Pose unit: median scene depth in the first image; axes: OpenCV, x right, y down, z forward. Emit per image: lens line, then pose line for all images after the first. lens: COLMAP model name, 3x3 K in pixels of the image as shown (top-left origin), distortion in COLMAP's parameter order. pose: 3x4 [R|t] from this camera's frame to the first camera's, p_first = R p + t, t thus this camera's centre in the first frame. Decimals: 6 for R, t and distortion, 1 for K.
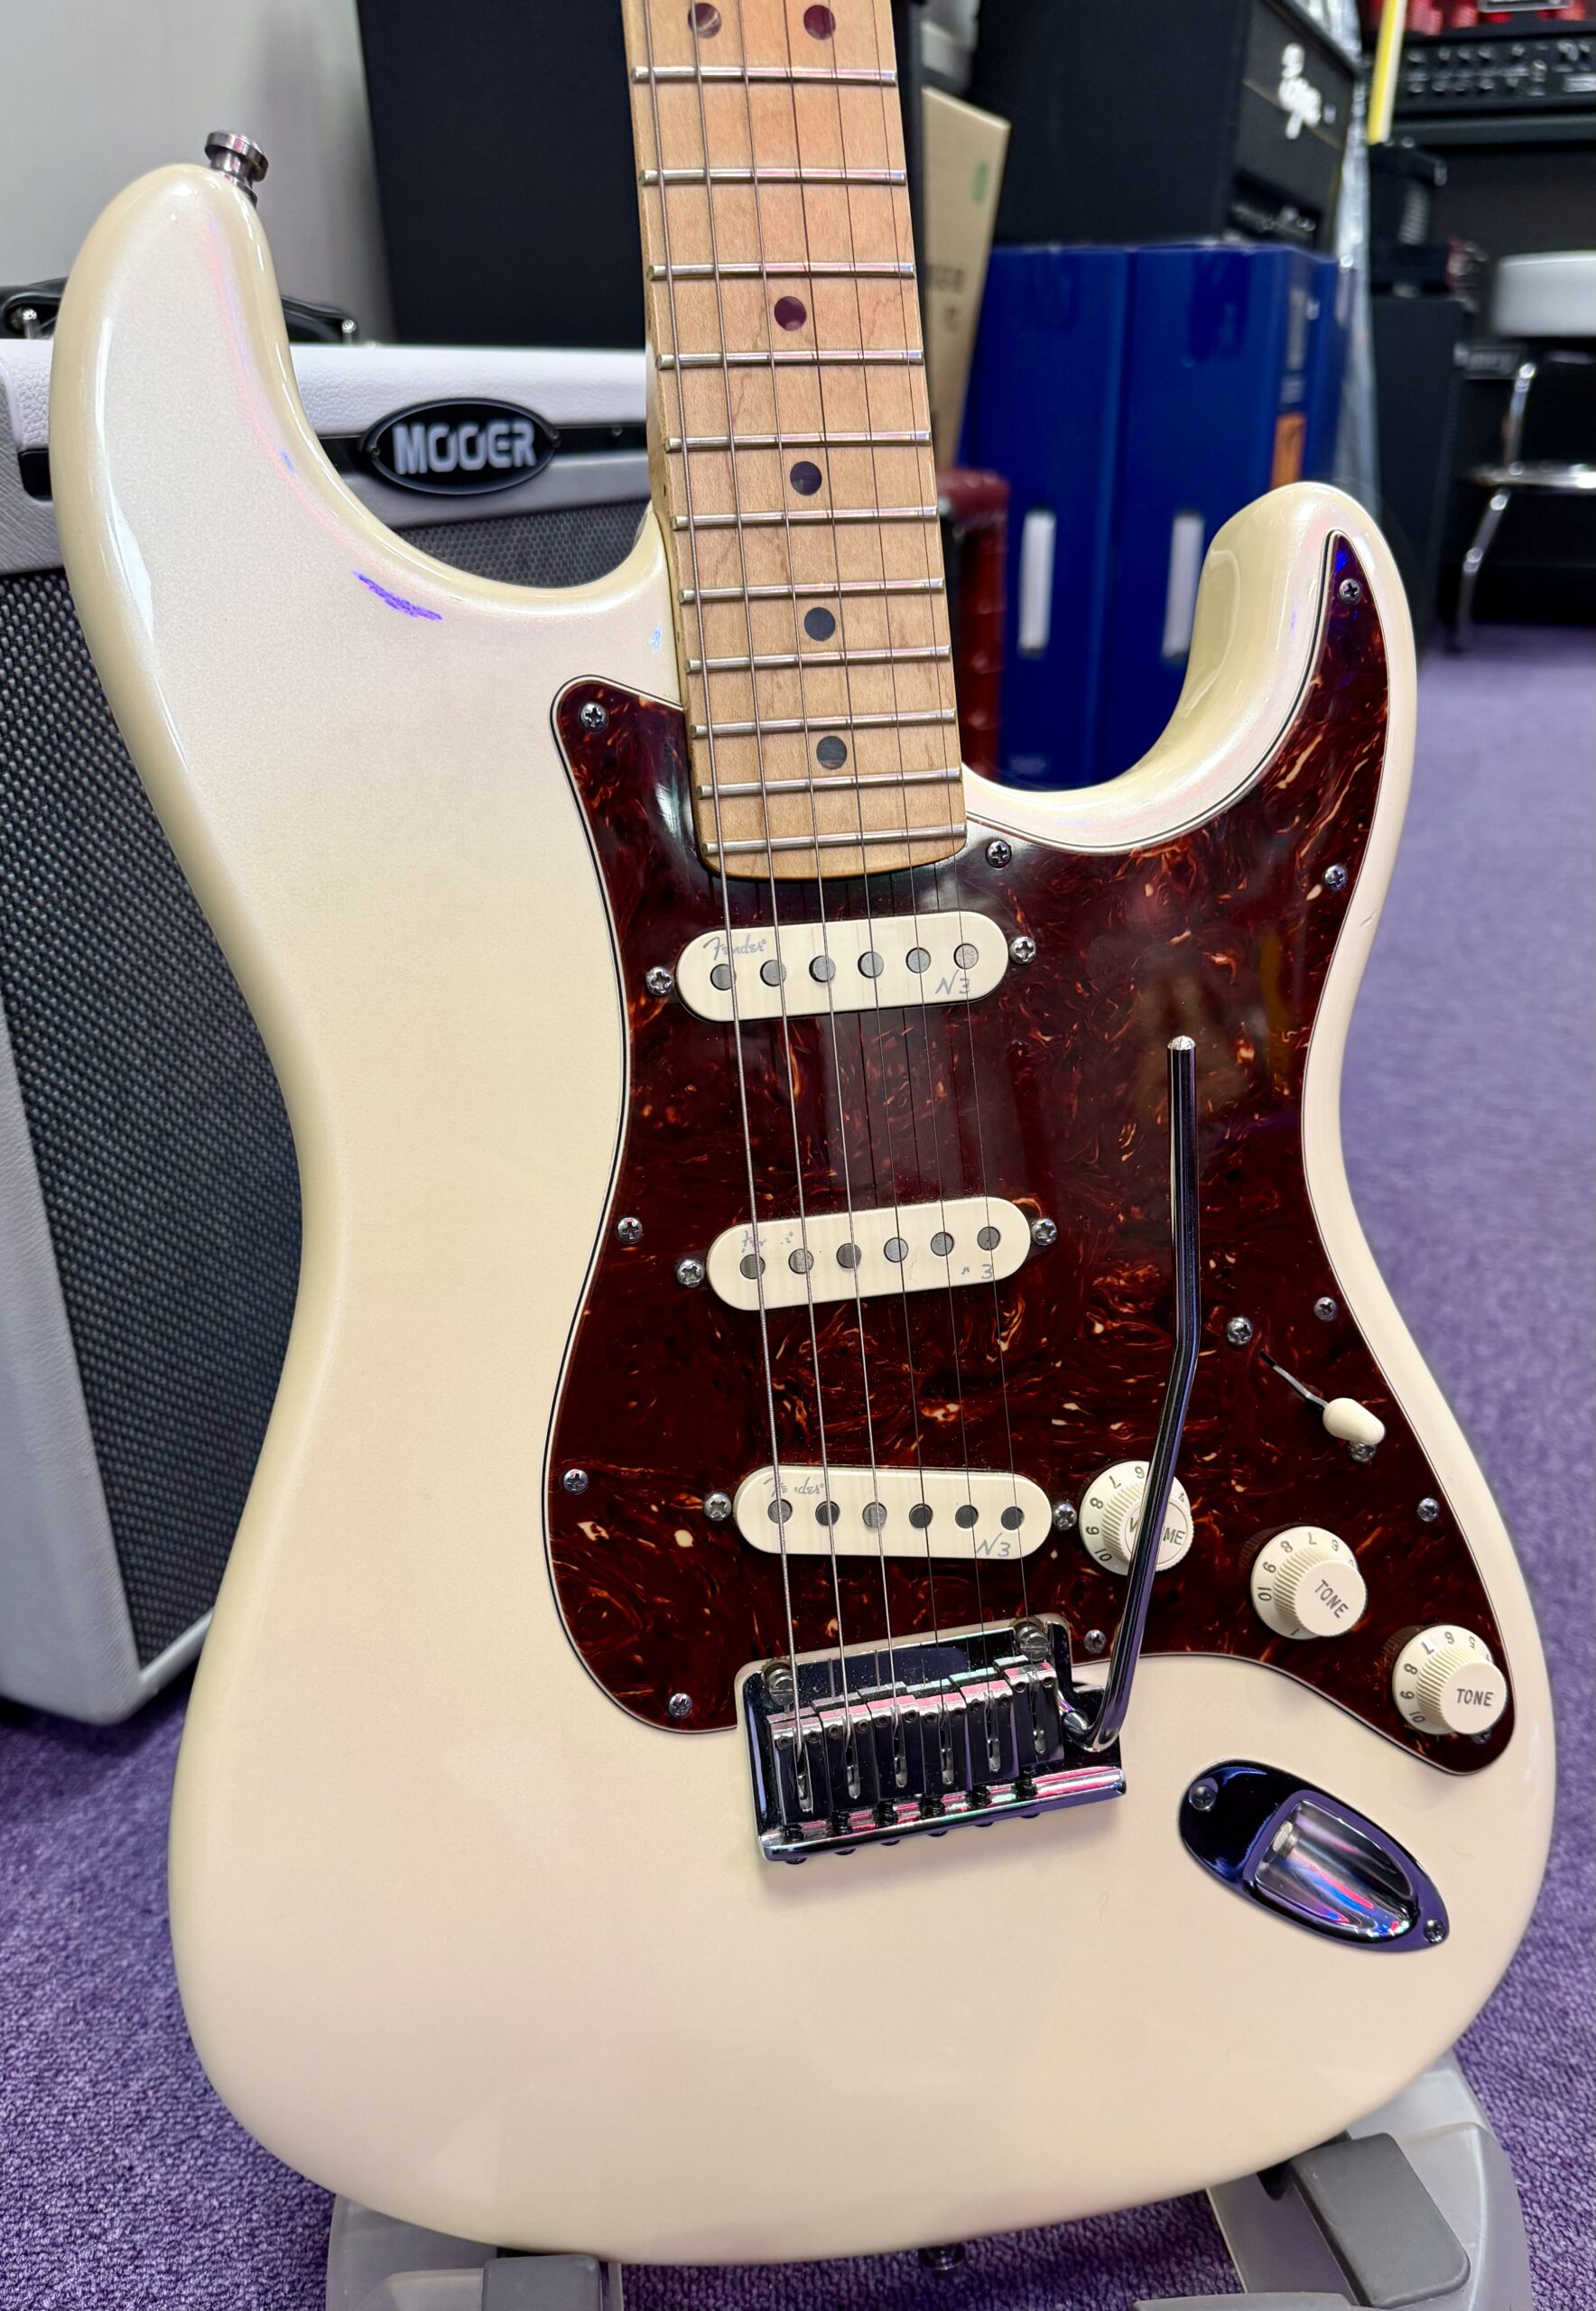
lens RADIAL K [[1765.4, 0, 810.8], [0, 1765.4, 1246.6], [0, 0, 1]] dist [0.062232, -0.128423]
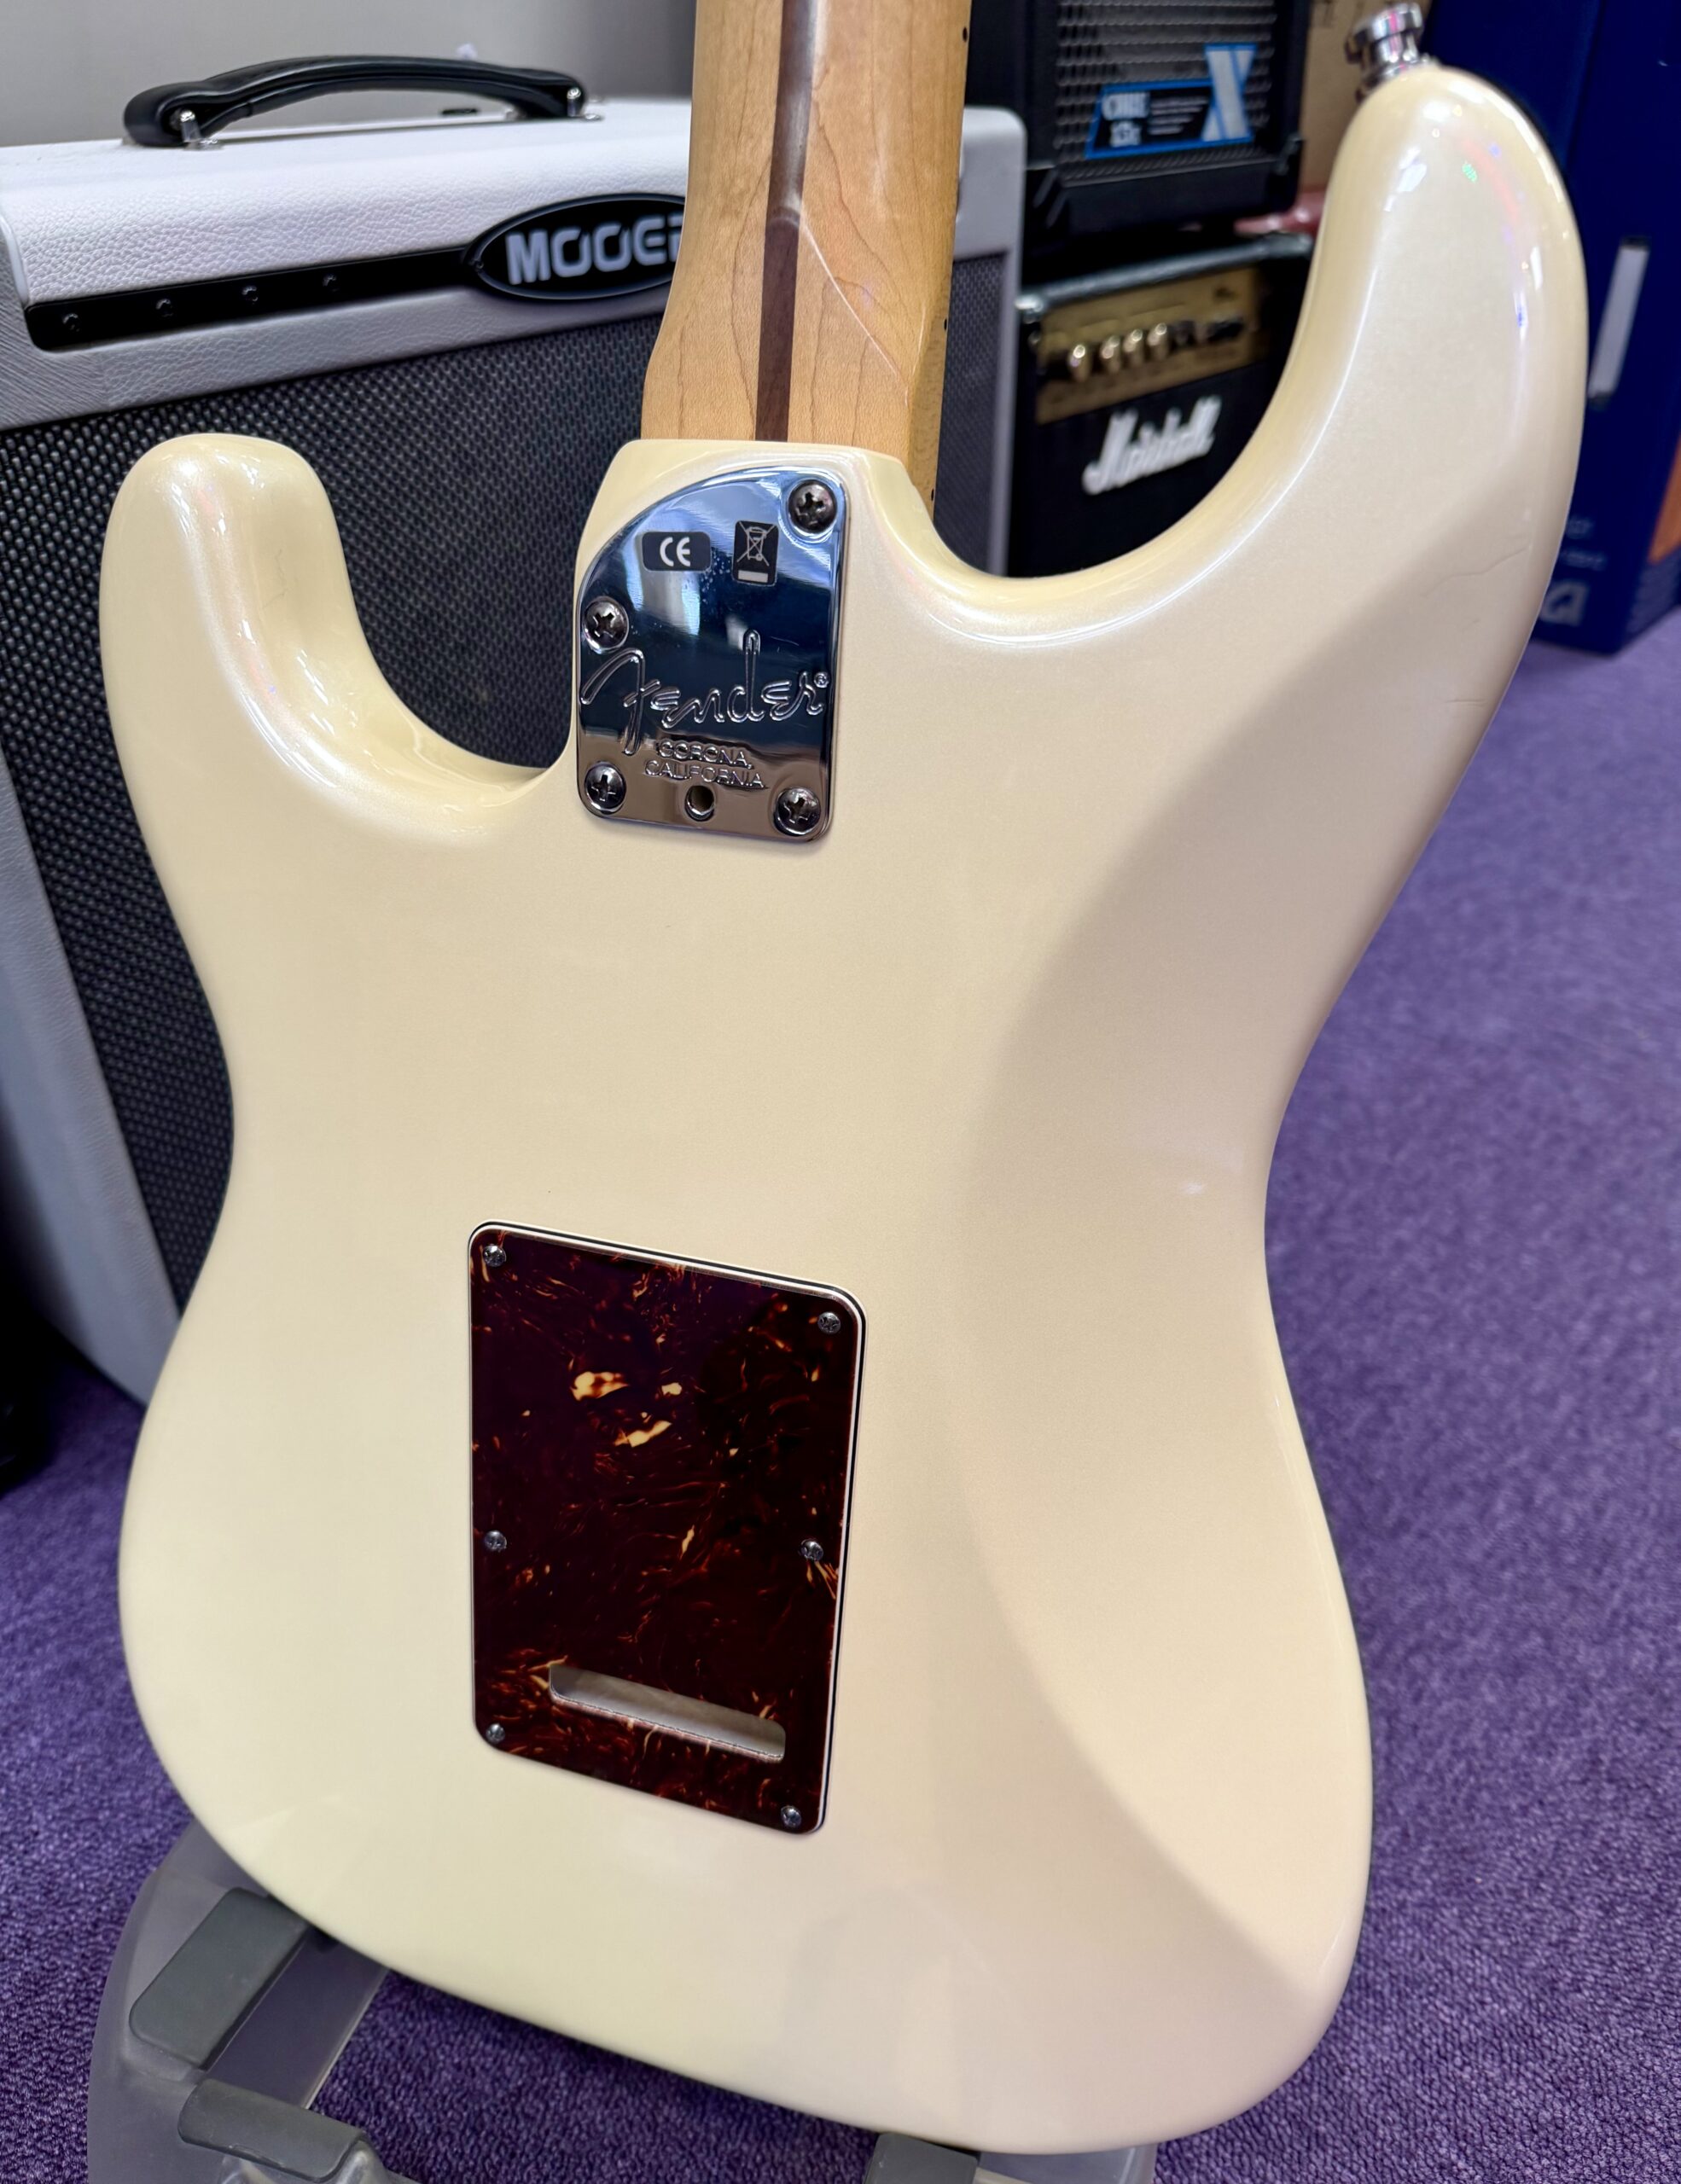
lens RADIAL K [[1581.1, 0, 841.1], [0, 1581.1, 1107.0], [0, 0, 1]] dist [-0.000626, -0.033492]
pose [[0.954791, 0.166711, -0.246134, 0.401410], [-0.126498, 0.977099, 0.171102, -0.268752], [0.269022, -0.132231, 0.954014, 0.250767]]
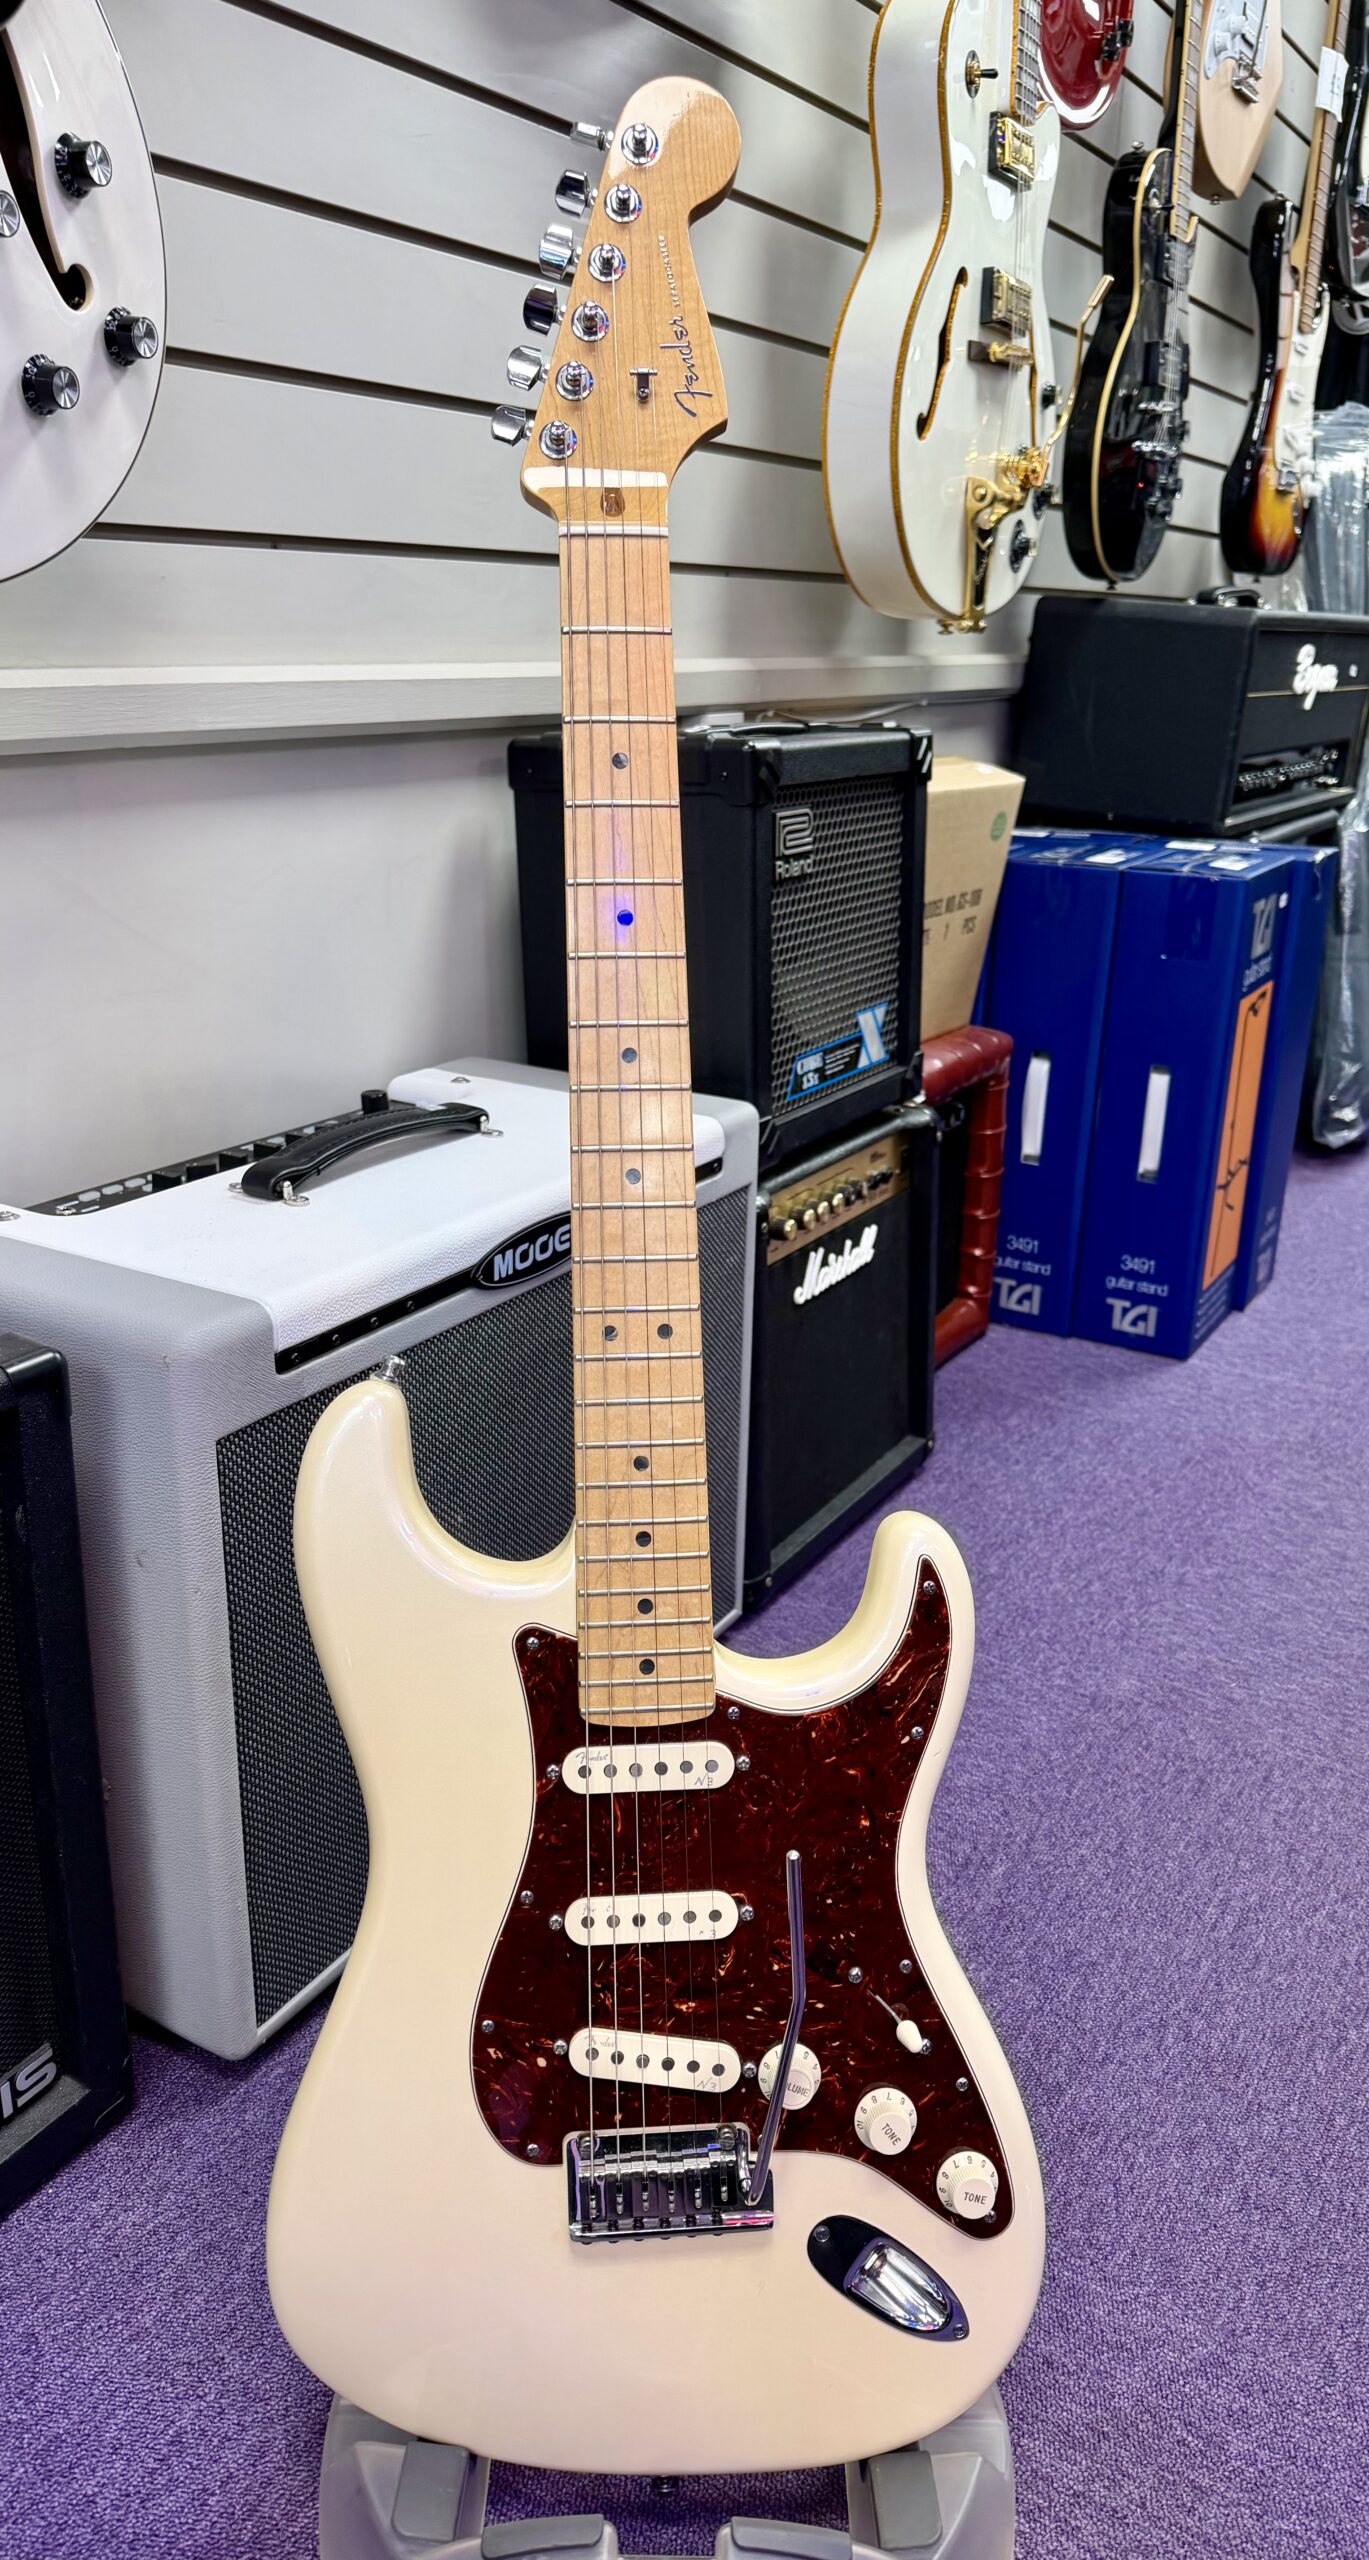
lens RADIAL K [[1723.8, 0, 684.5], [0, 1723.8, 1280.0], [0, 0, 1]] dist [0.065778, -0.112741]
pose [[0.987603, 0.070688, -0.140156, 0.278297], [-0.085944, 0.990648, -0.105967, -0.475487], [0.131355, 0.116699, 0.984443, -0.910059]]
